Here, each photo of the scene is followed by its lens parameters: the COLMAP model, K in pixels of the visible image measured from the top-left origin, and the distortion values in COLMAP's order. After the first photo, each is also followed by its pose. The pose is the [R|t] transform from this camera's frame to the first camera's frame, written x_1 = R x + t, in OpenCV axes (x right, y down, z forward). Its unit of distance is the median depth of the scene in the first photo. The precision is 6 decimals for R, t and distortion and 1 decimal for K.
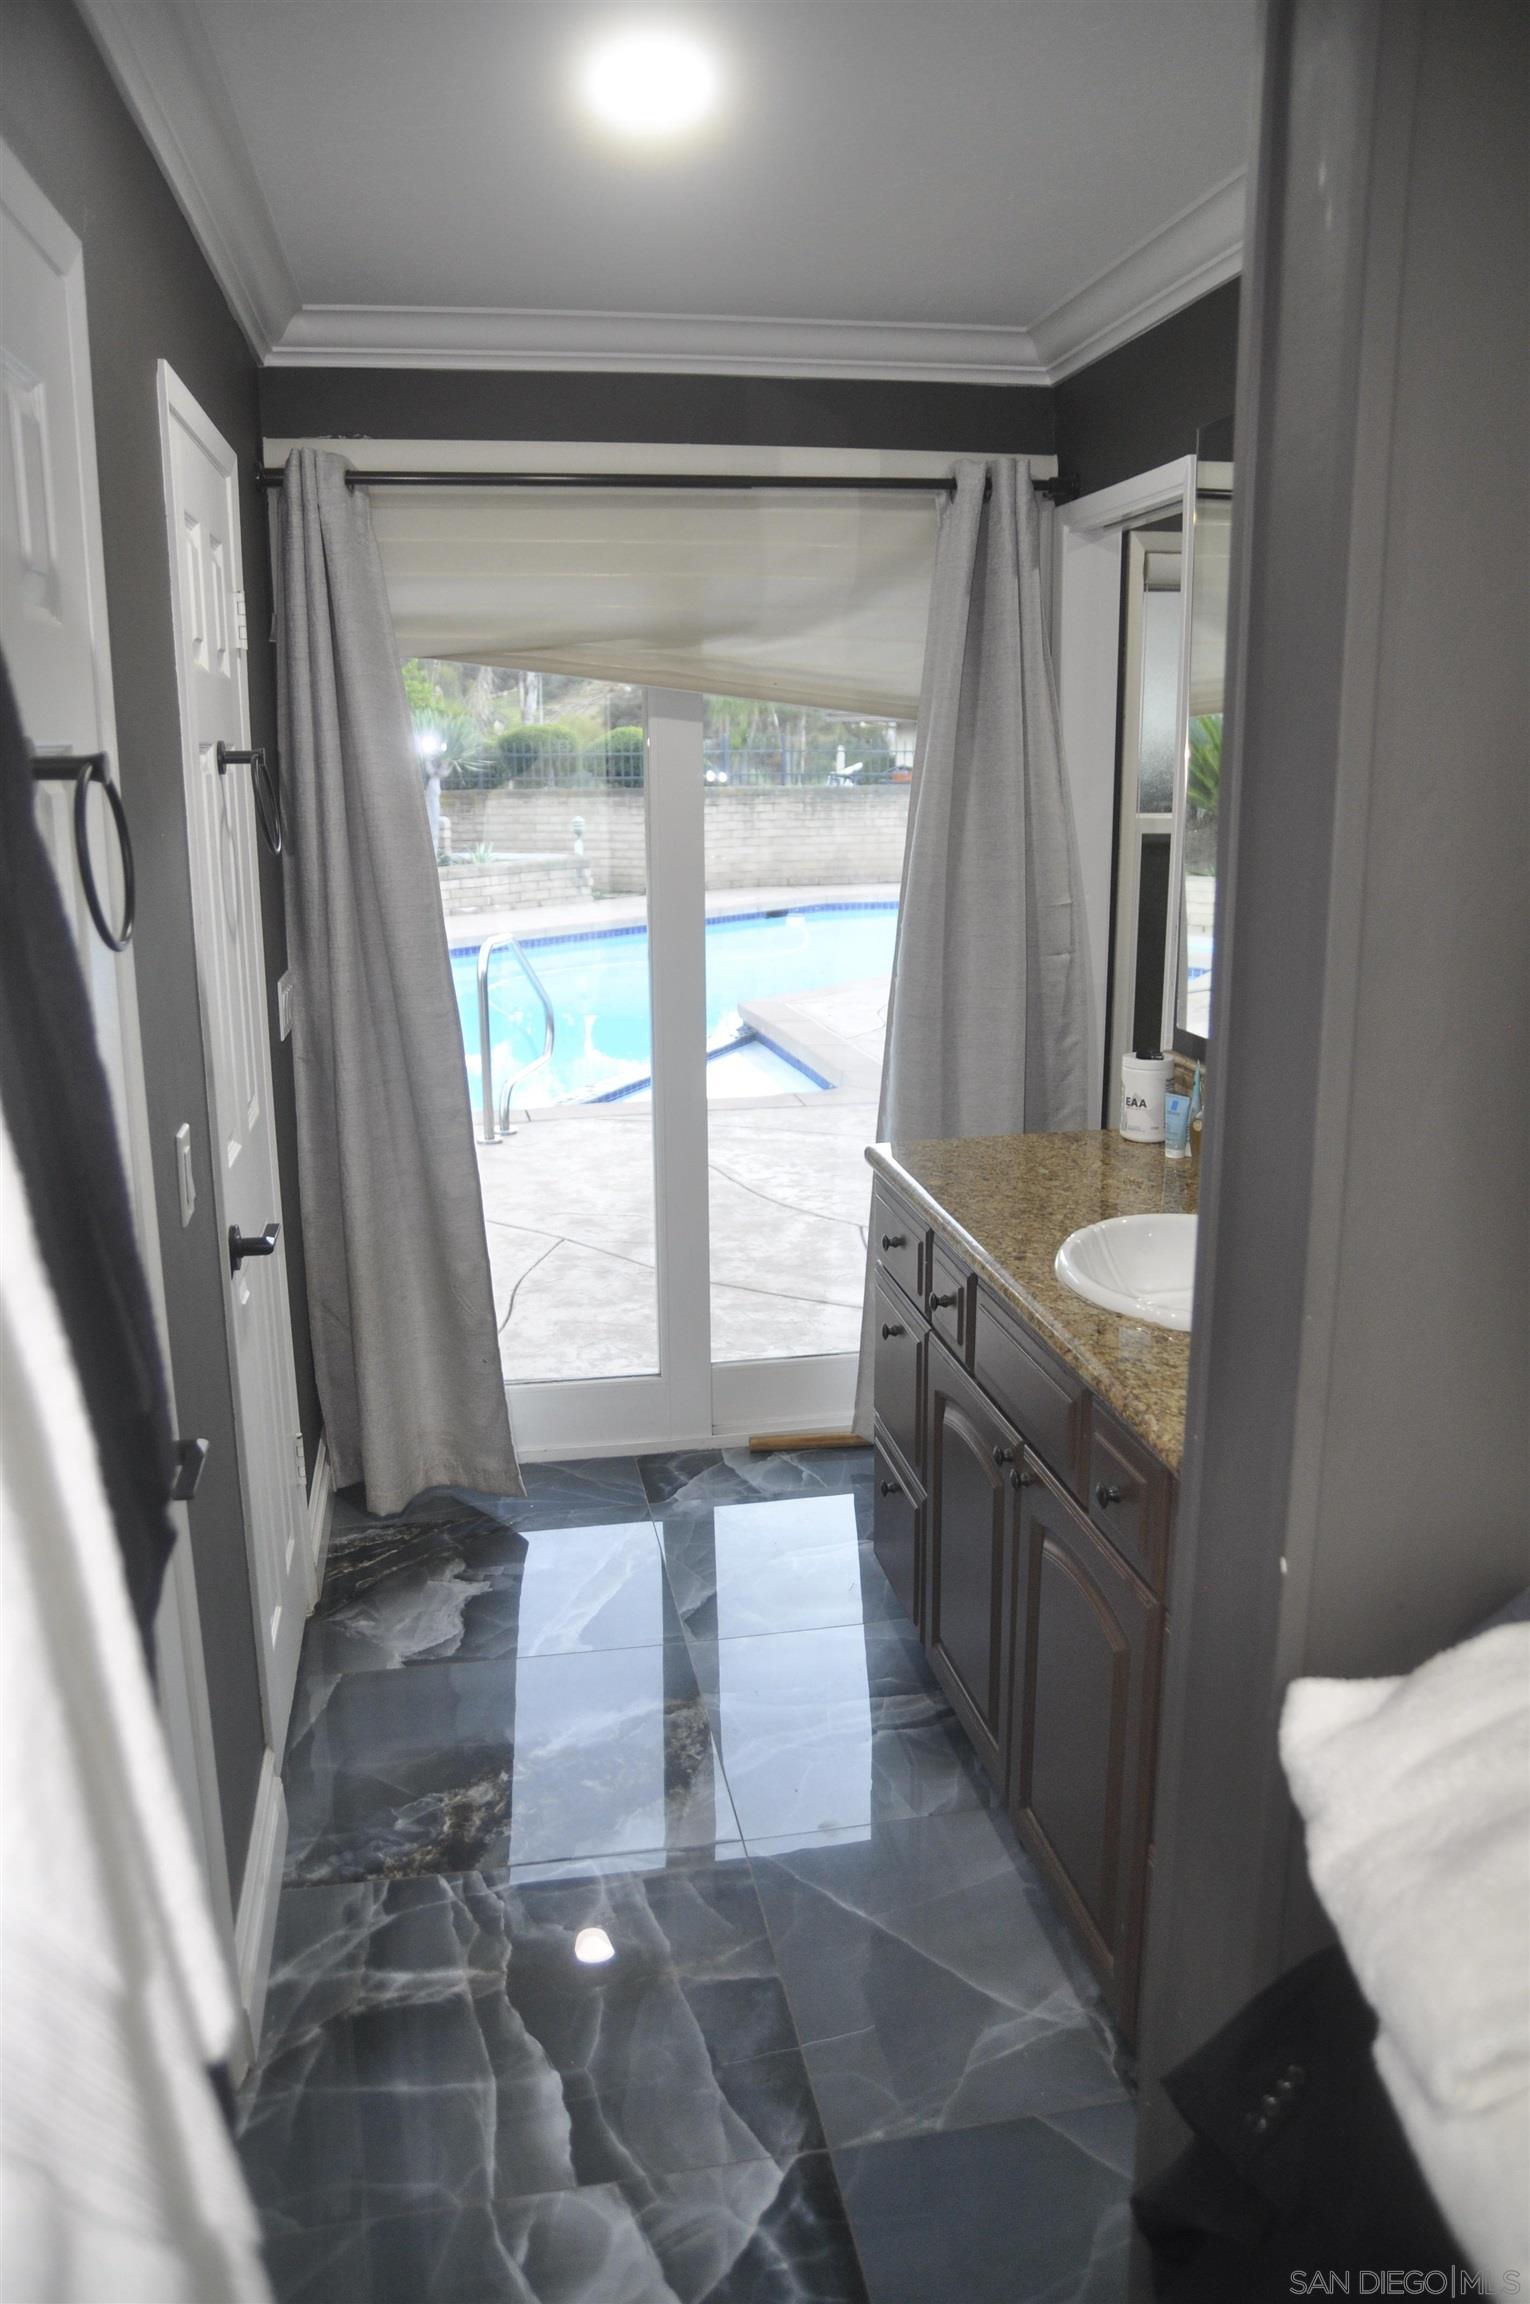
lens RADIAL K [[1650.8, 0, 767.6], [0, 1650.8, 1148.8], [0, 0, 1]] dist [-0.127495, 0.114111]
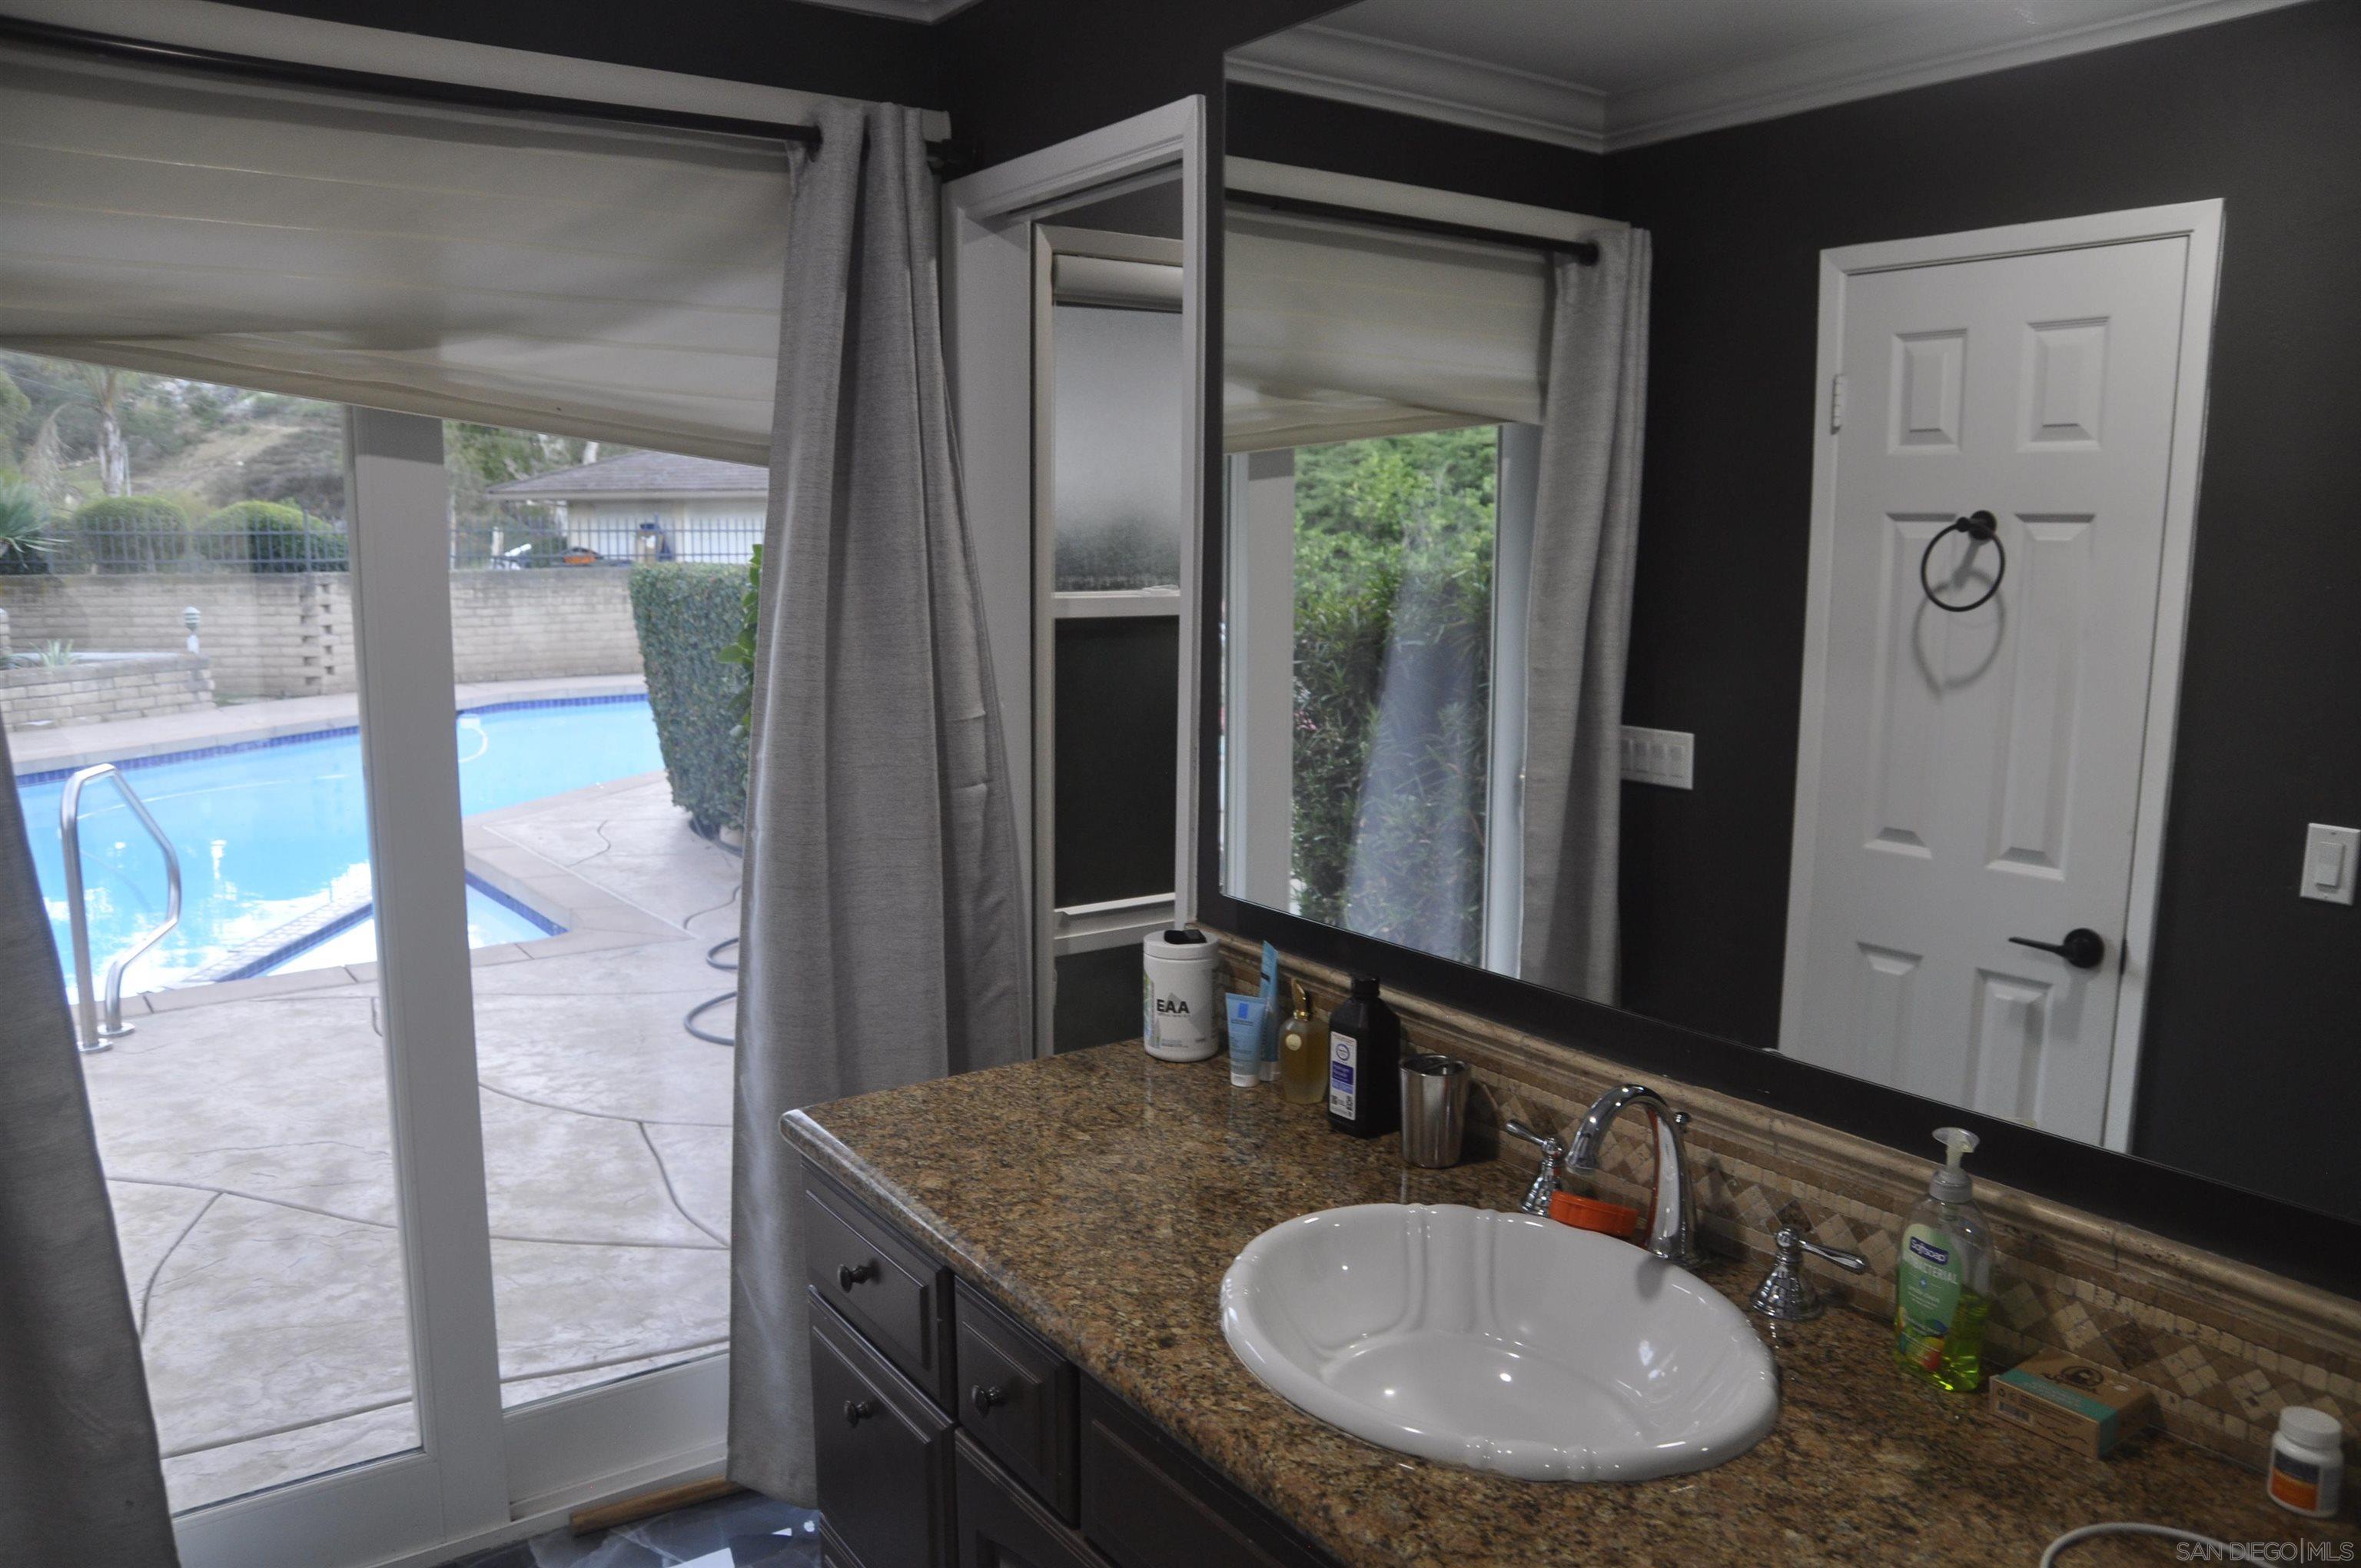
lens RADIAL K [[1691.7, 0, 1177.9], [0, 1691.7, 796.1], [0, 0, 1]] dist [-0.127495, 0.114111]
pose [[0.908636, -0.053153, 0.414193, -0.029161], [0.087287, 0.994131, -0.063911, -0.032175], [-0.408365, 0.094226, 0.907942, 0.156458]]
